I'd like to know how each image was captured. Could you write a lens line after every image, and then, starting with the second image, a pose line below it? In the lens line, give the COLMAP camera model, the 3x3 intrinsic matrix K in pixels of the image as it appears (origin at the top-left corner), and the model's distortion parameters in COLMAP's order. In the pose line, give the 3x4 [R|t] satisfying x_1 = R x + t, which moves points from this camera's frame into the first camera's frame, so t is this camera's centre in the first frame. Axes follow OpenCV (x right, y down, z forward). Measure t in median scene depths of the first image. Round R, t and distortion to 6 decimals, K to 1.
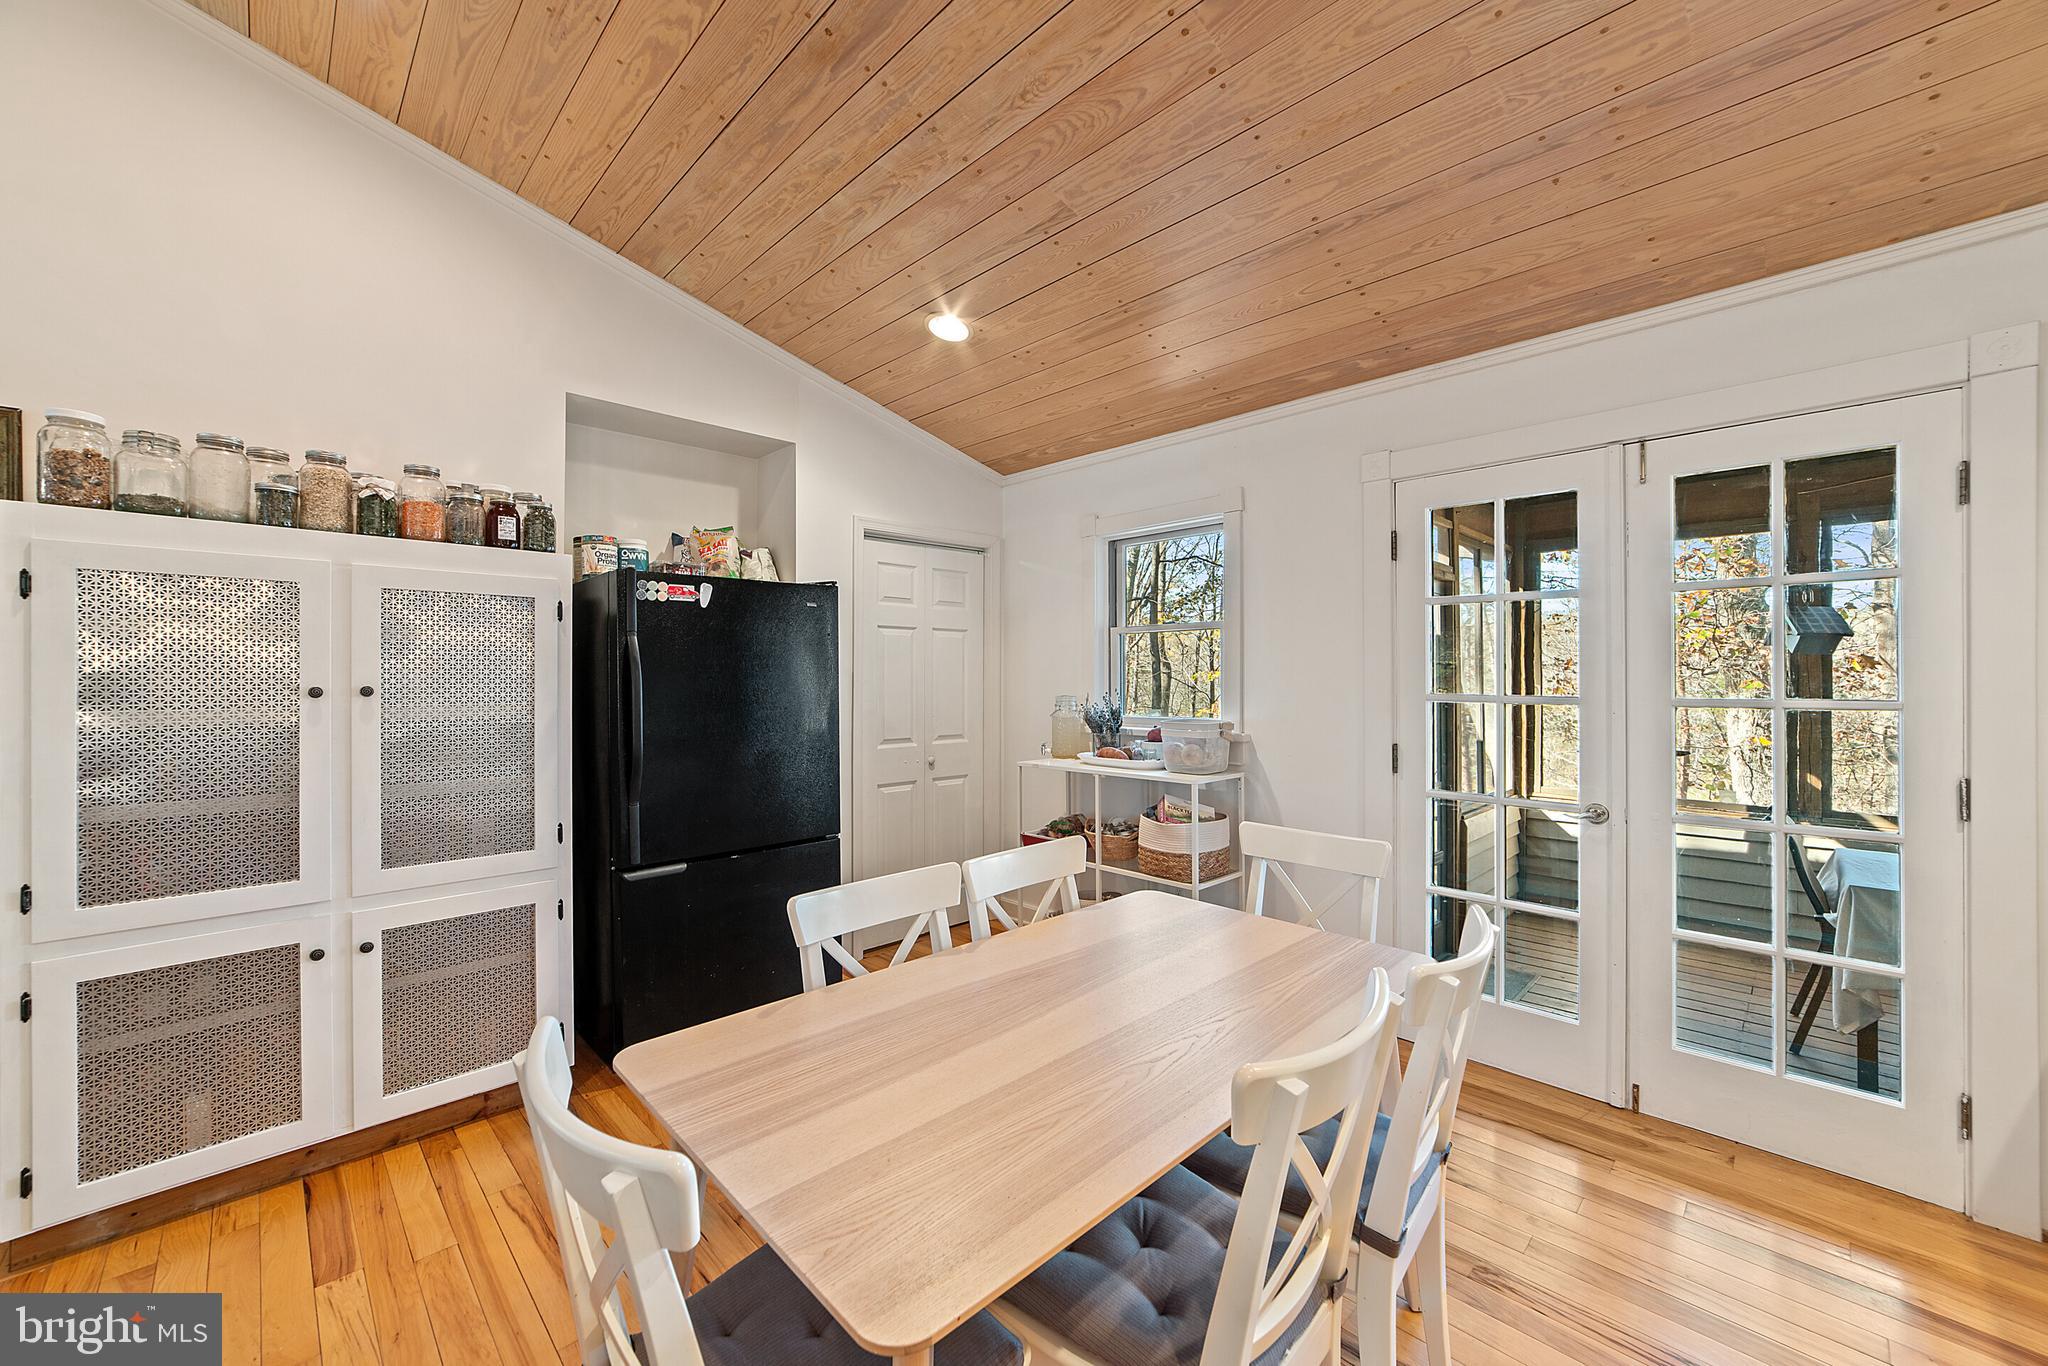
lens RADIAL K [[792.4, 0, 1024.5], [0, 792.4, 678.9], [0, 0, 1]] dist [-0.015468, 0.005352]
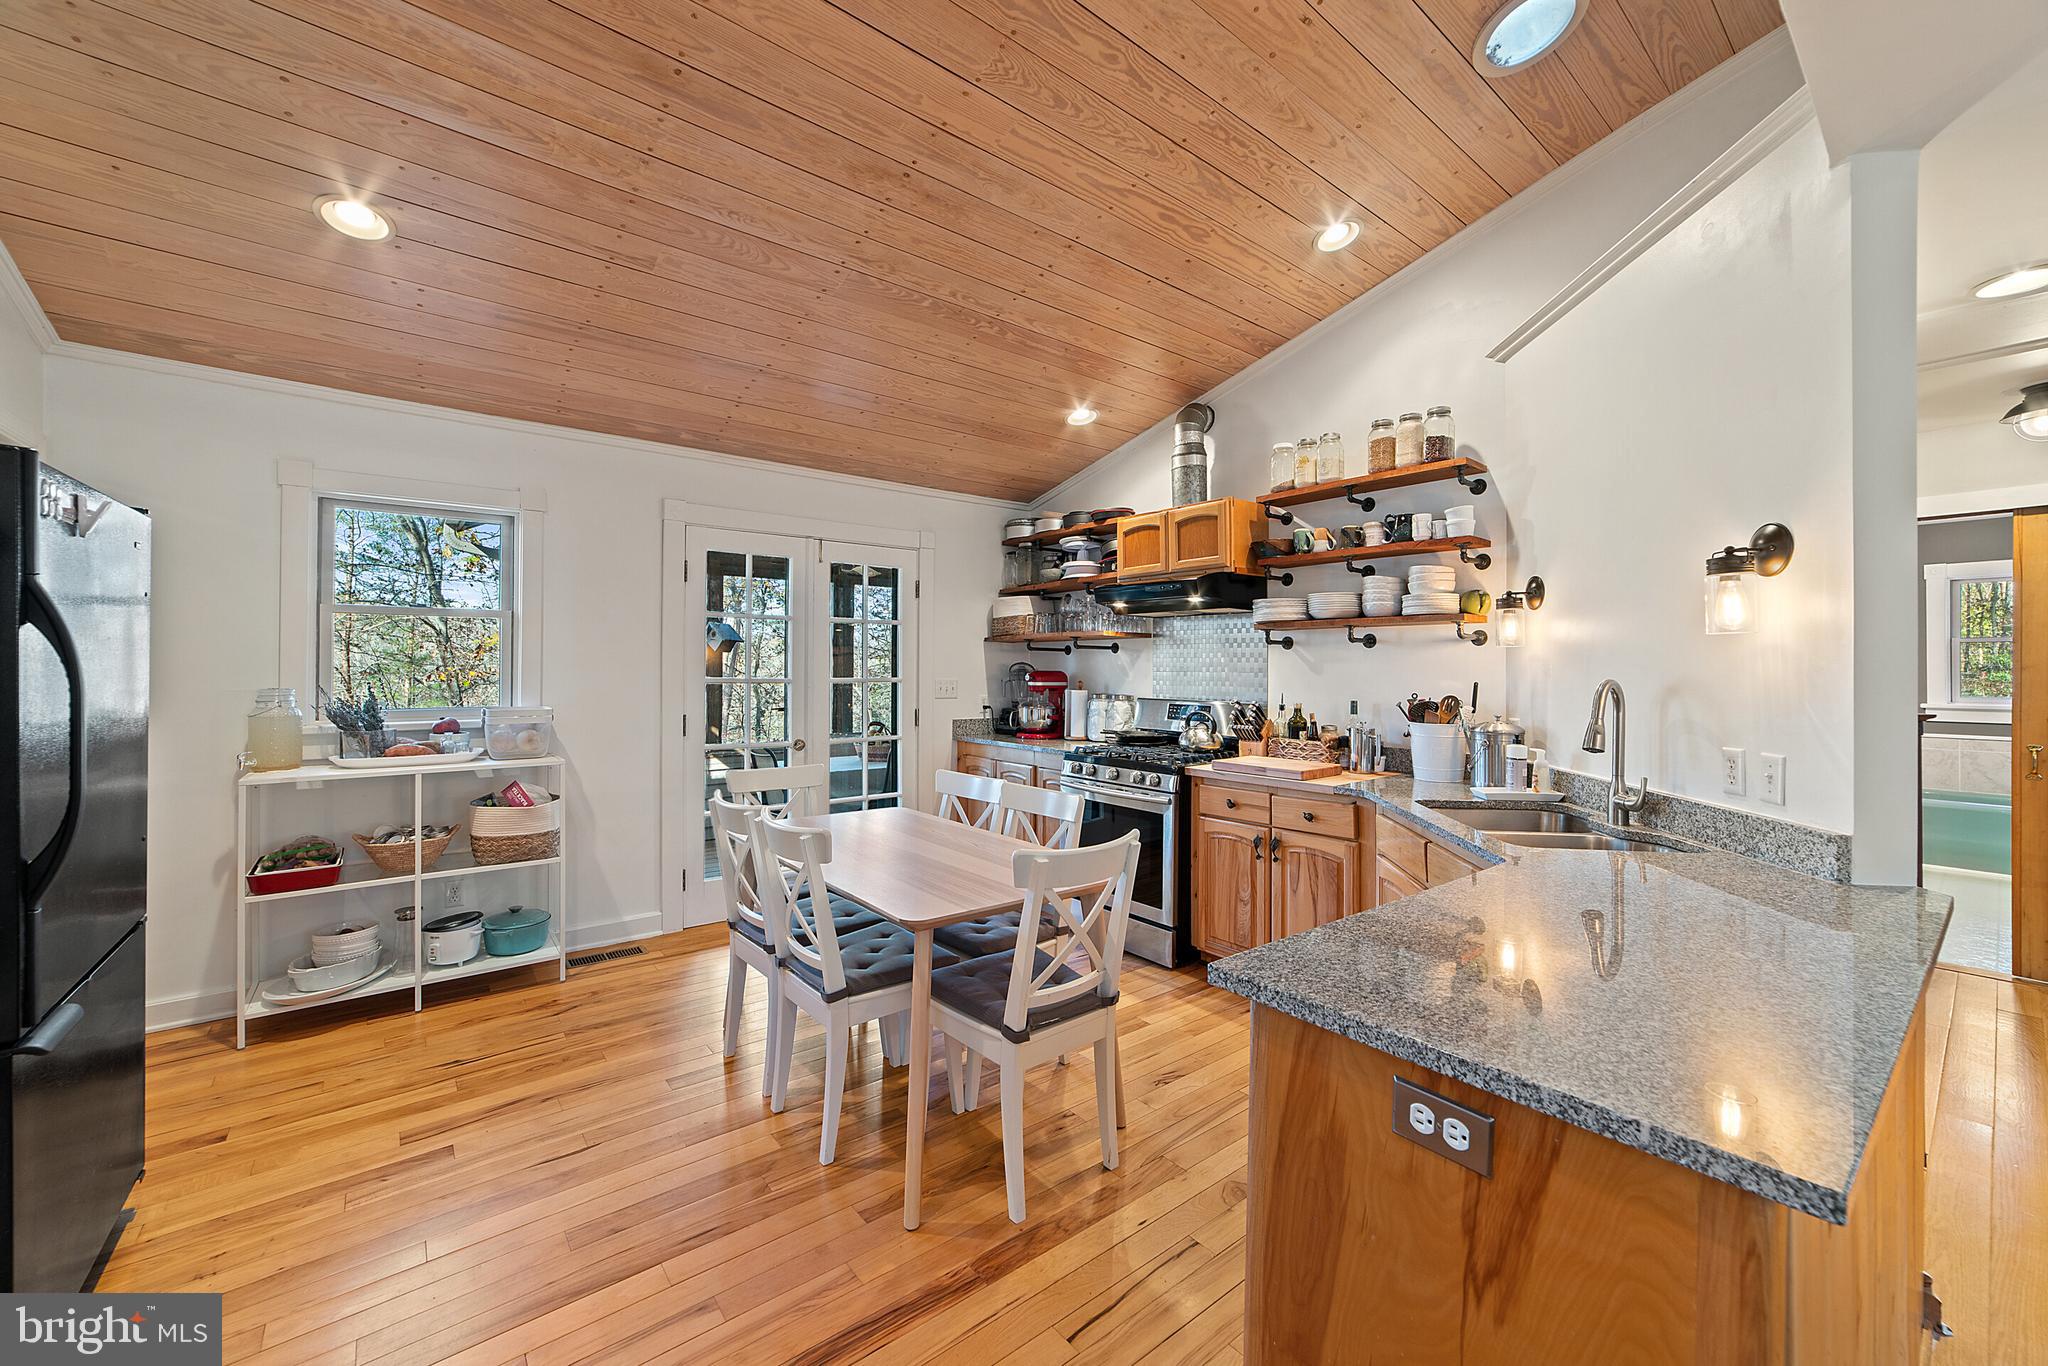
lens RADIAL K [[799.6, 0, 1025.8], [0, 799.6, 662.0], [0, 0, 1]] dist [-0.005231, 0.000377]
pose [[0.100426, 0.007570, 0.994916, -0.968743], [-0.004934, 0.999963, -0.007111, -0.003299], [-0.994932, -0.004195, 0.100459, 0.305814]]
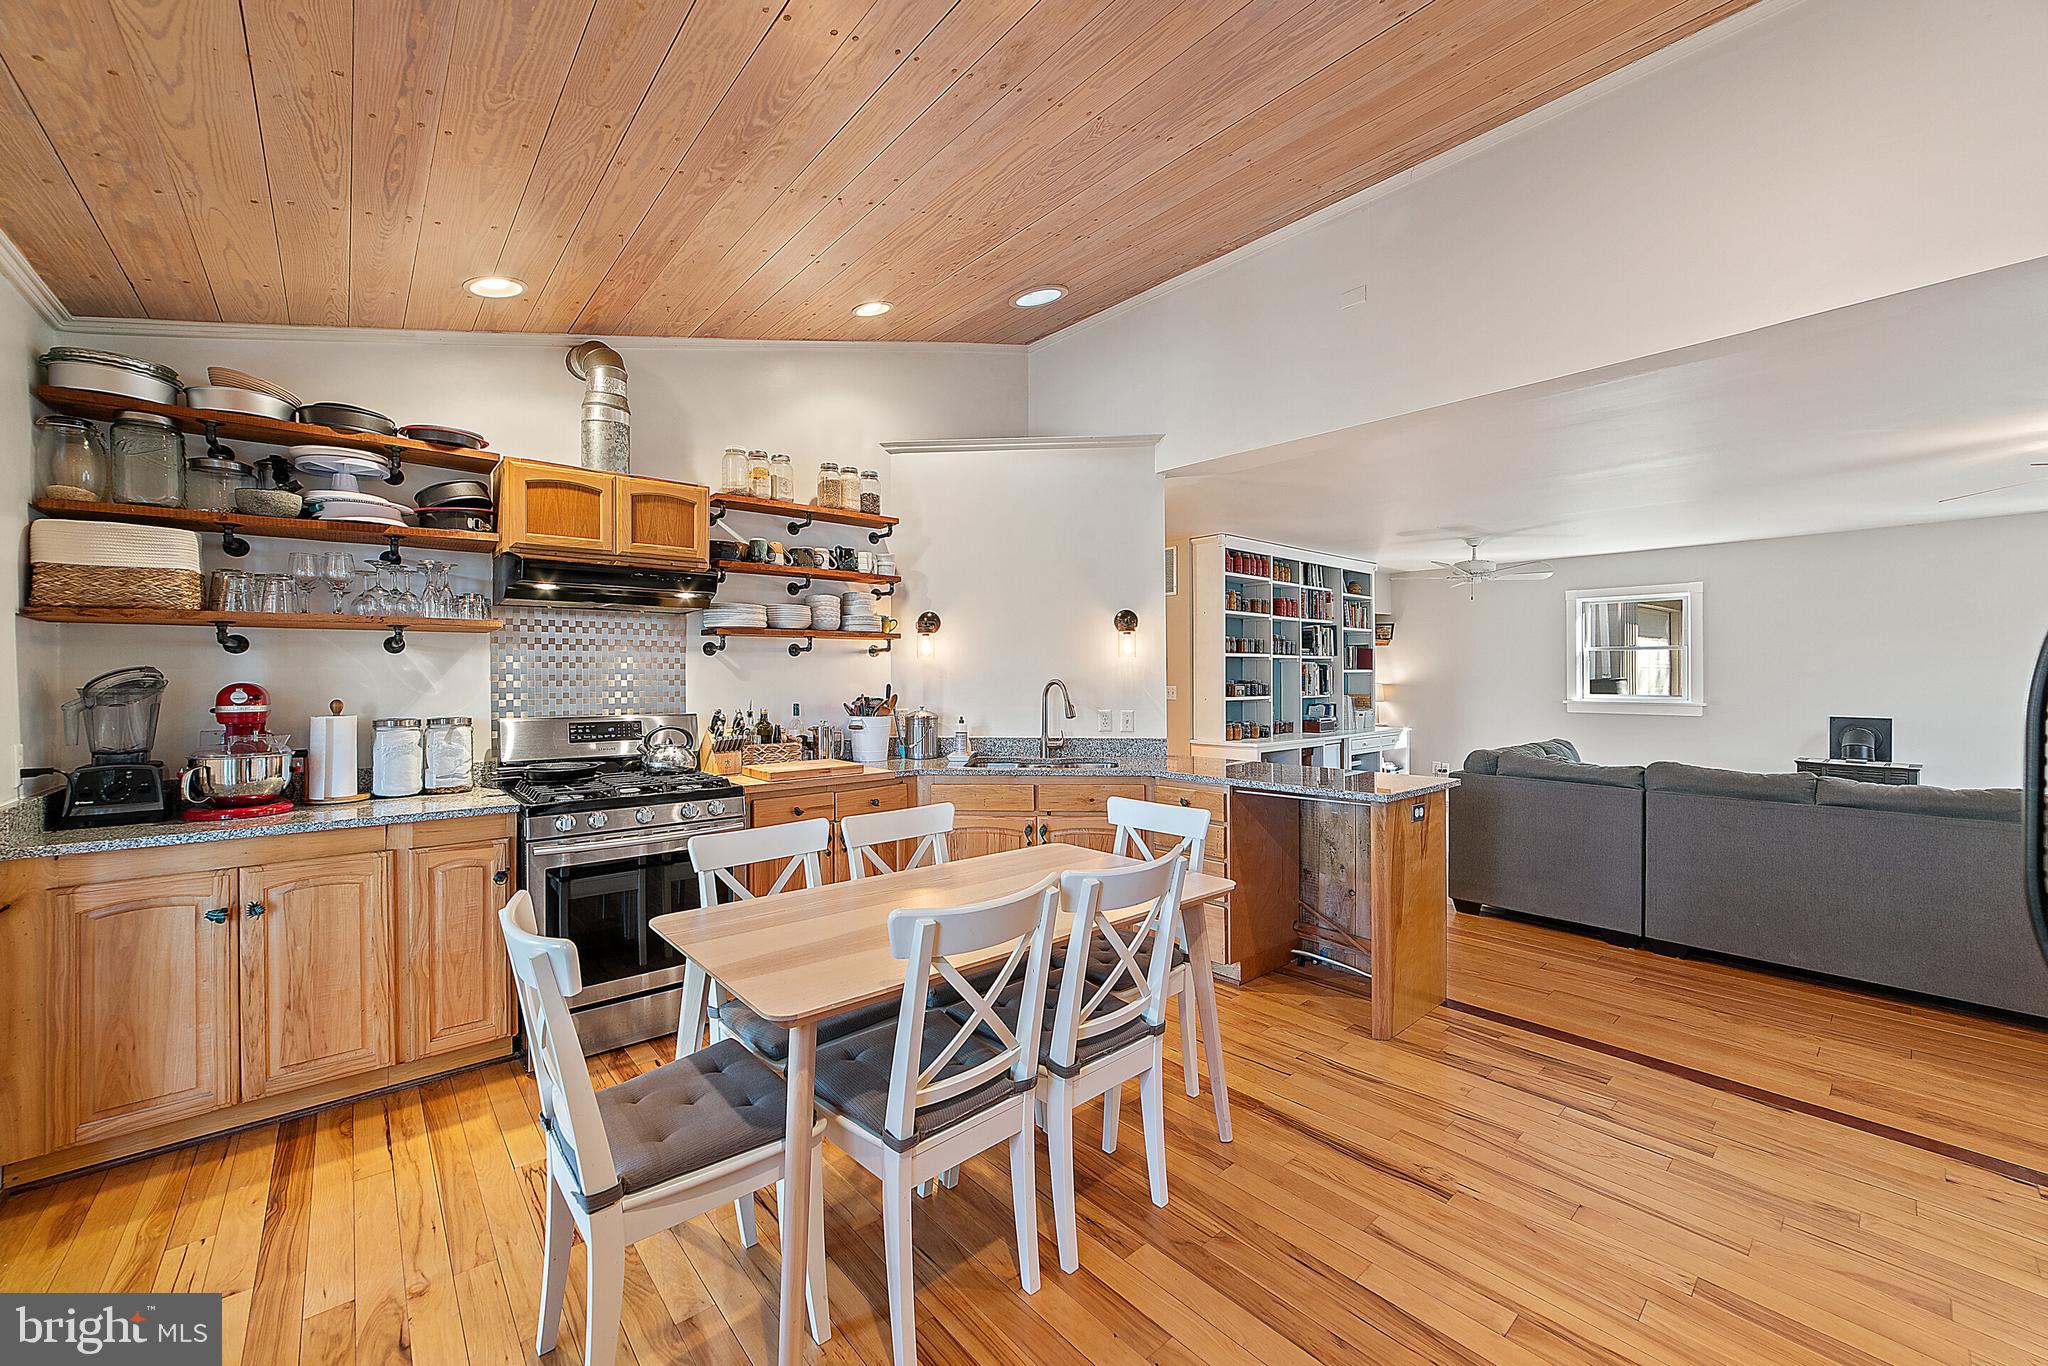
lens RADIAL K [[792.4, 0, 1024.5], [0, 792.4, 678.9], [0, 0, 1]] dist [-0.015468, 0.005352]
pose [[-0.998009, 0.002794, 0.063010, -0.069831], [0.003260, 0.999968, 0.007290, -0.006177], [-0.062987, 0.007481, -0.997986, 1.373901]]
